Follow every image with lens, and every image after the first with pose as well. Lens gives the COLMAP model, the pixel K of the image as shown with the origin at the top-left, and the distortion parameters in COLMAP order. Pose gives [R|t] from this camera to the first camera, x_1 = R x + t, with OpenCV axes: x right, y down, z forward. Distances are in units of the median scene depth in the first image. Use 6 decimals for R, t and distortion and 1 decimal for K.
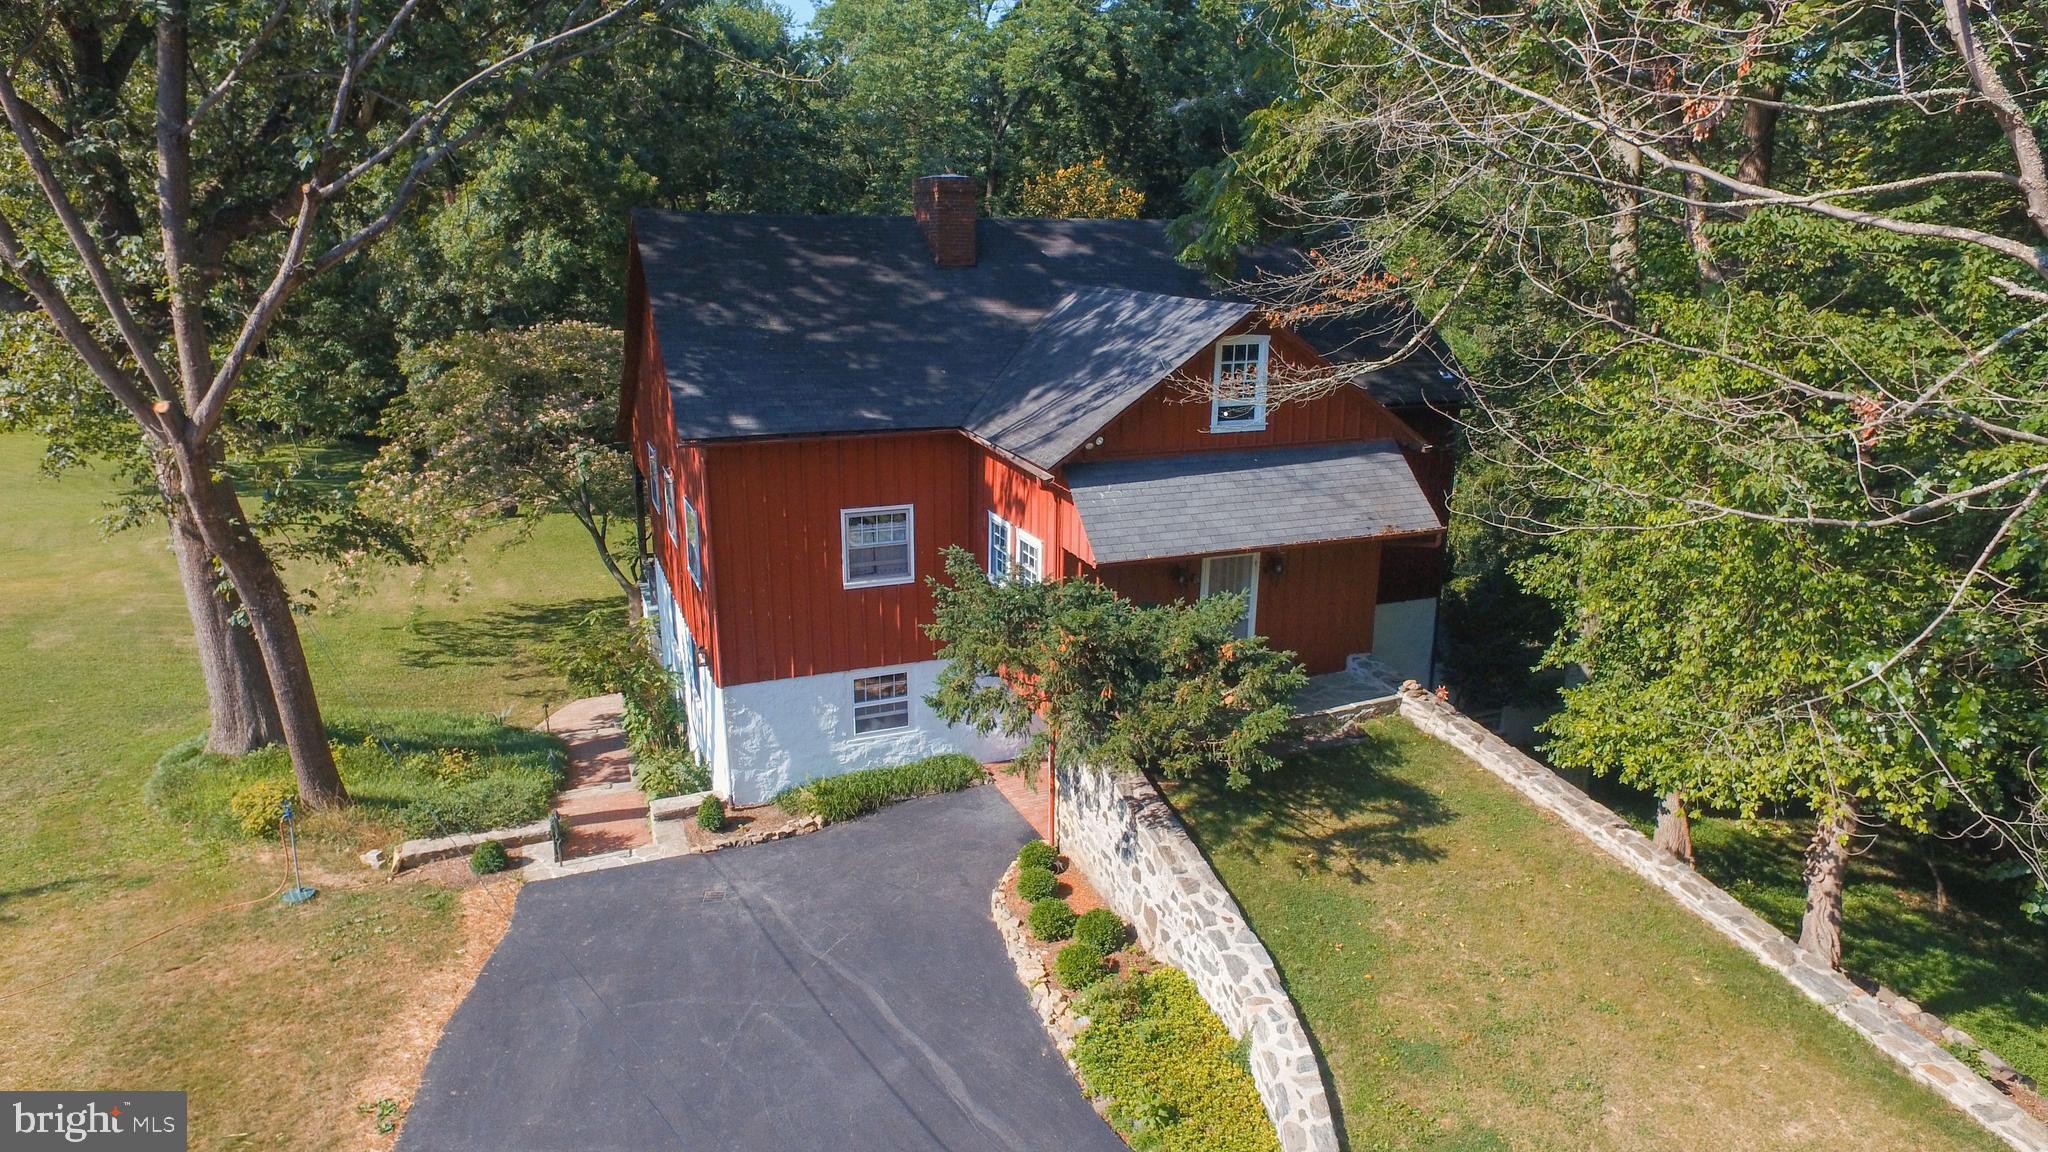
lens RADIAL K [[1199.3, 0, 1027.0], [0, 1199.3, 577.6], [0, 0, 1]] dist [-0.004414, 0.010104]
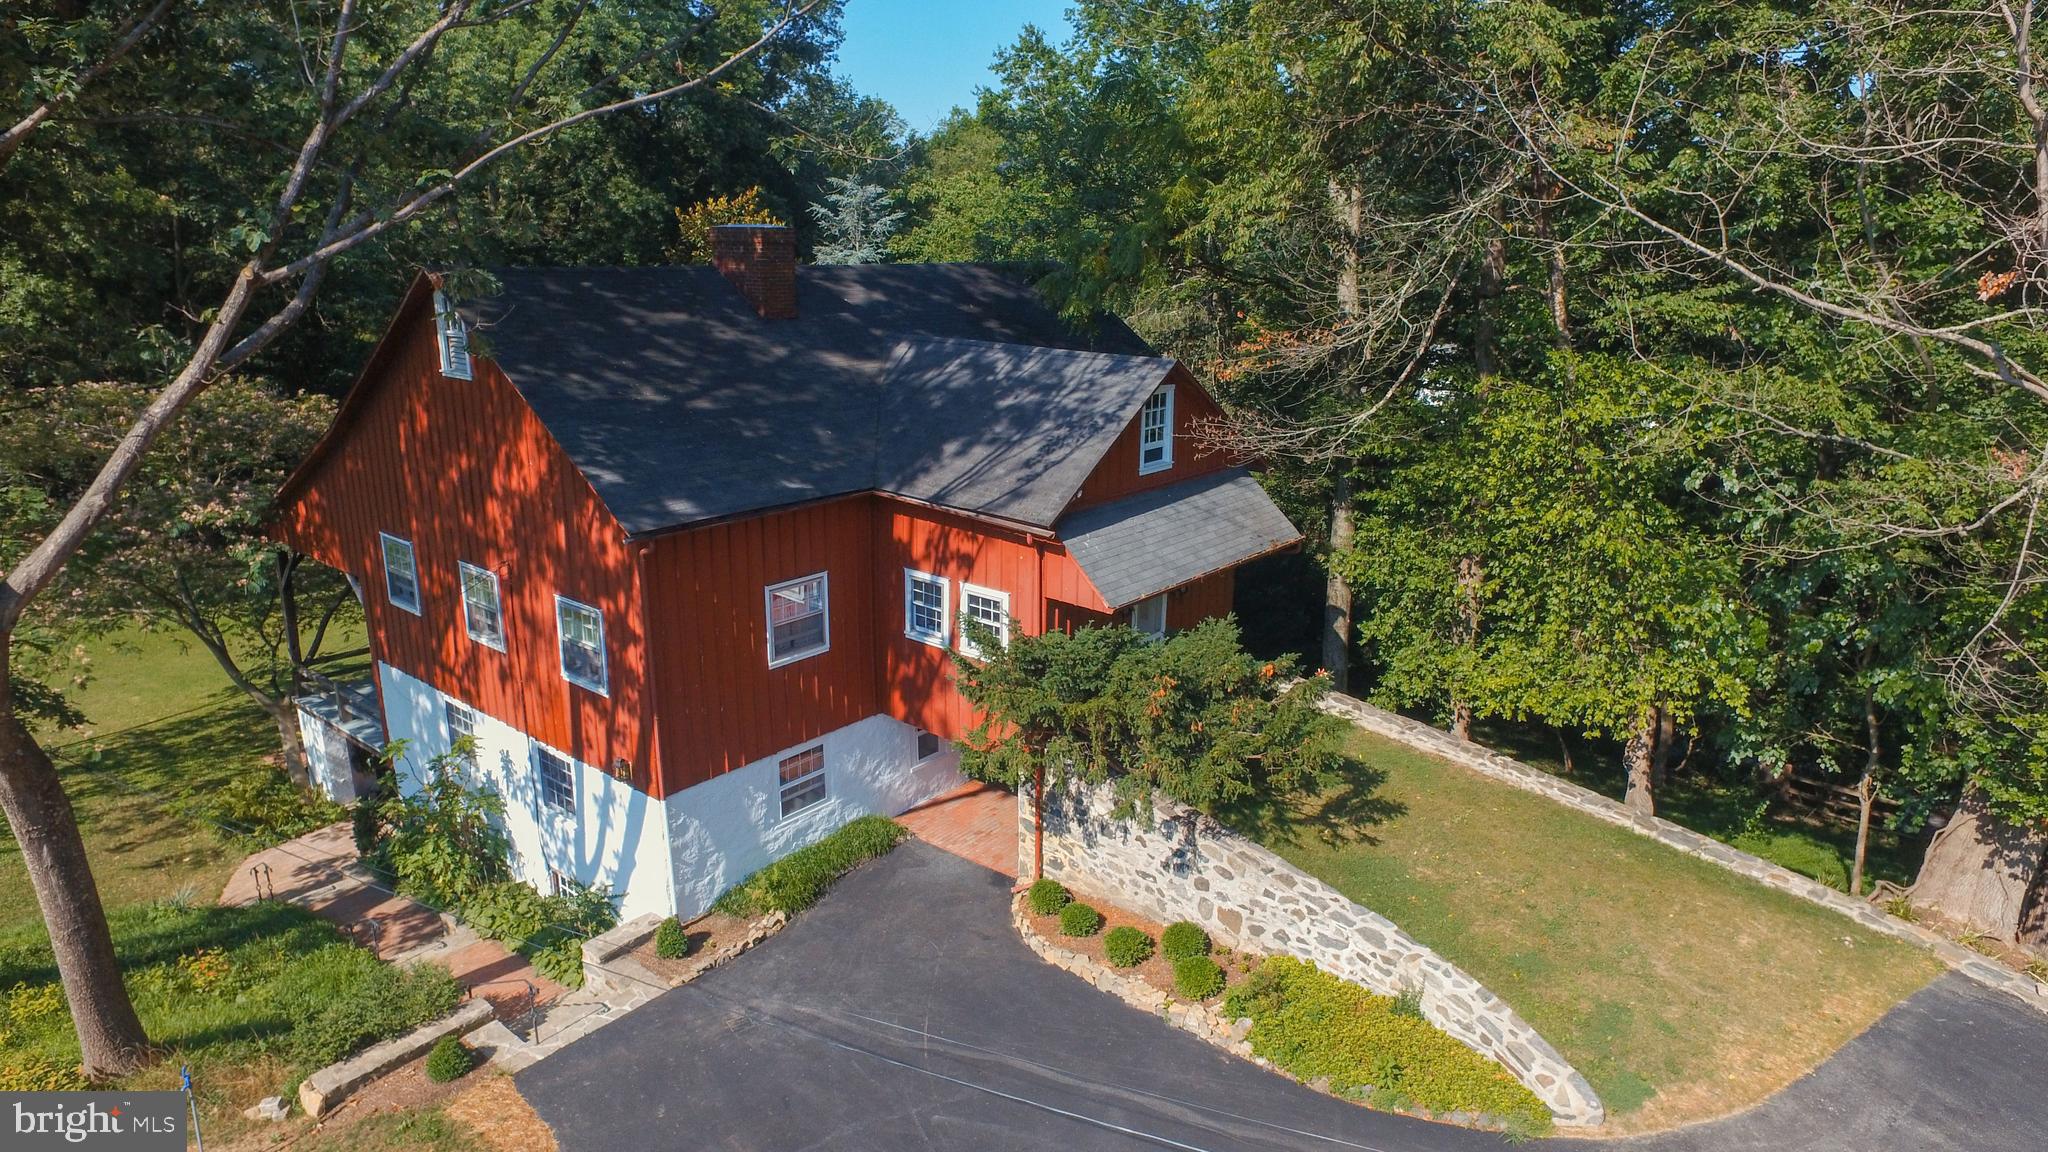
lens RADIAL K [[1199.3, 0, 1027.0], [0, 1199.3, 577.6], [0, 0, 1]] dist [-0.004414, 0.010104]
pose [[0.880251, -0.127628, 0.457022, -0.424428], [0.125959, 0.991443, 0.034267, -0.073704], [-0.457485, 0.027403, 0.888795, 0.069643]]
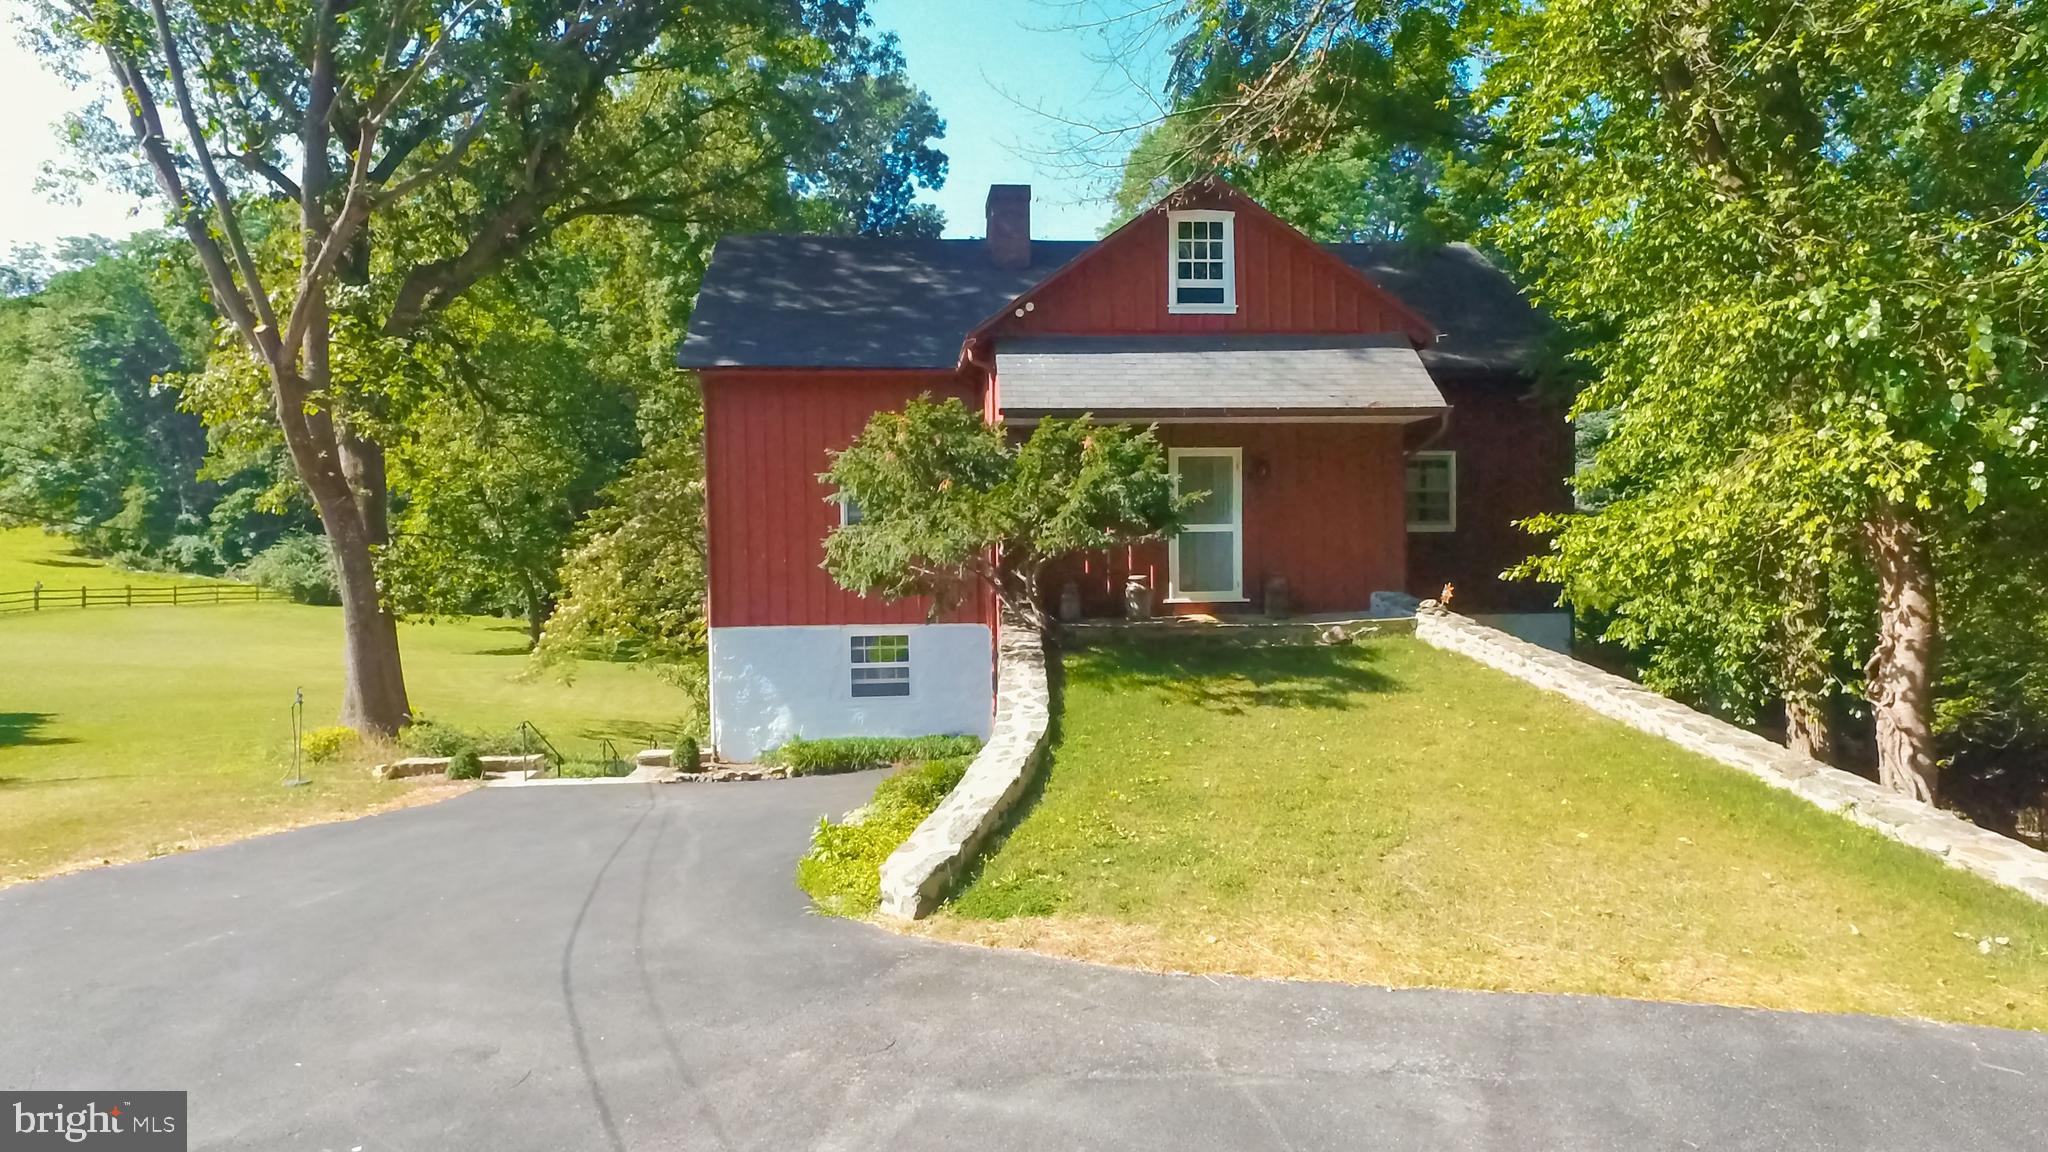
lens RADIAL K [[1199.3, 0, 1027.0], [0, 1199.3, 577.6], [0, 0, 1]] dist [-0.004414, 0.010104]
pose [[0.958810, -0.010165, -0.283867, 0.289534], [-0.060866, 0.968794, -0.240277, 0.286963], [0.277451, 0.247658, 0.928271, 0.149512]]
